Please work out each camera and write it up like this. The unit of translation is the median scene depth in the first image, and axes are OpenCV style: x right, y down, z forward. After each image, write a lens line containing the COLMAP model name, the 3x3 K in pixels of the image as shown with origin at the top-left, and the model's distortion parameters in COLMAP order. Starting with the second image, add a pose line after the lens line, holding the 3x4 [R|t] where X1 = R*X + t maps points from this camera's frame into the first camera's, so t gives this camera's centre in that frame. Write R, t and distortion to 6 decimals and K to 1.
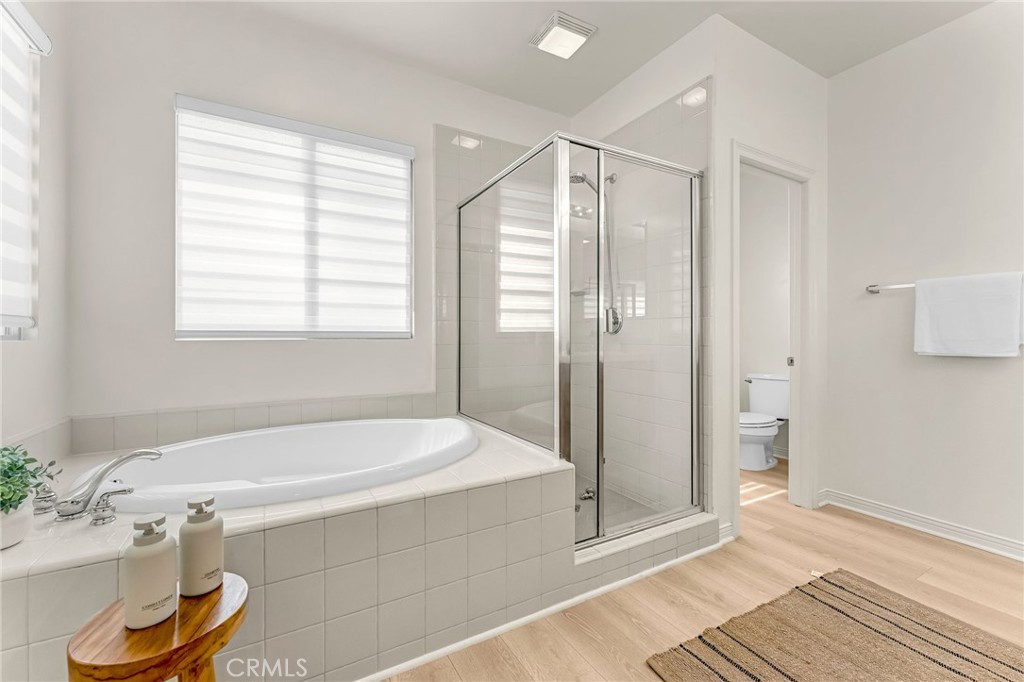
lens RADIAL K [[410.5, 0, 507.0], [0, 410.5, 333.5], [0, 0, 1]] dist [-0.003520, 0.000580]
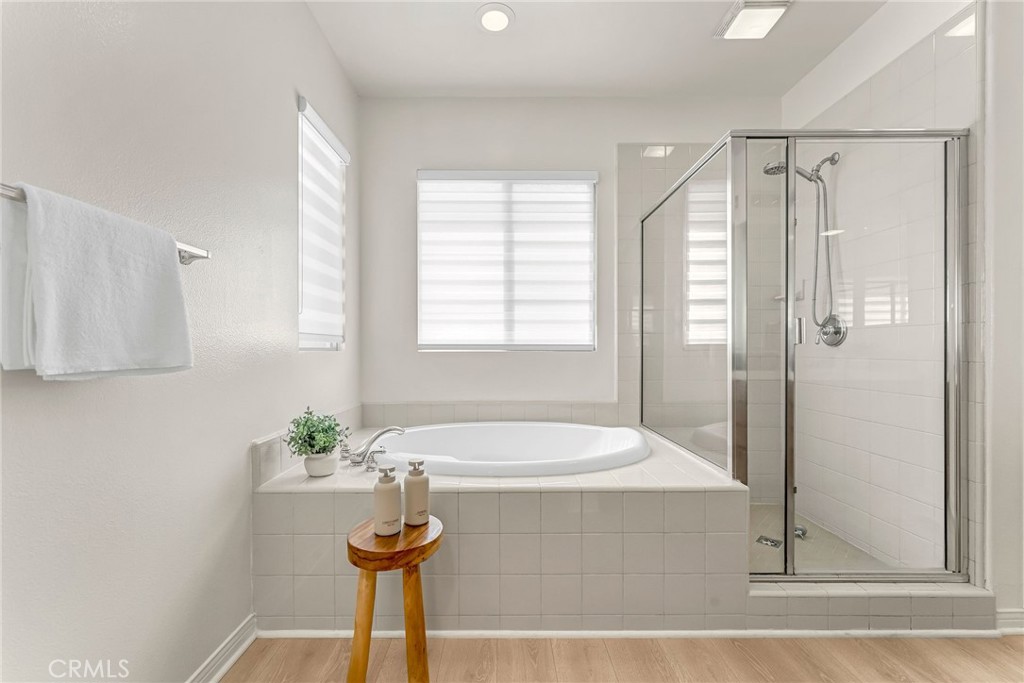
lens RADIAL K [[410.5, 0, 513.5], [0, 410.5, 347.5], [0, 0, 1]] dist [-0.003520, 0.000580]
pose [[0.883837, -0.000715, -0.467794, 0.108792], [0.002159, 0.999994, 0.002550, 0.000382], [0.467790, -0.003264, 0.883834, -0.056233]]
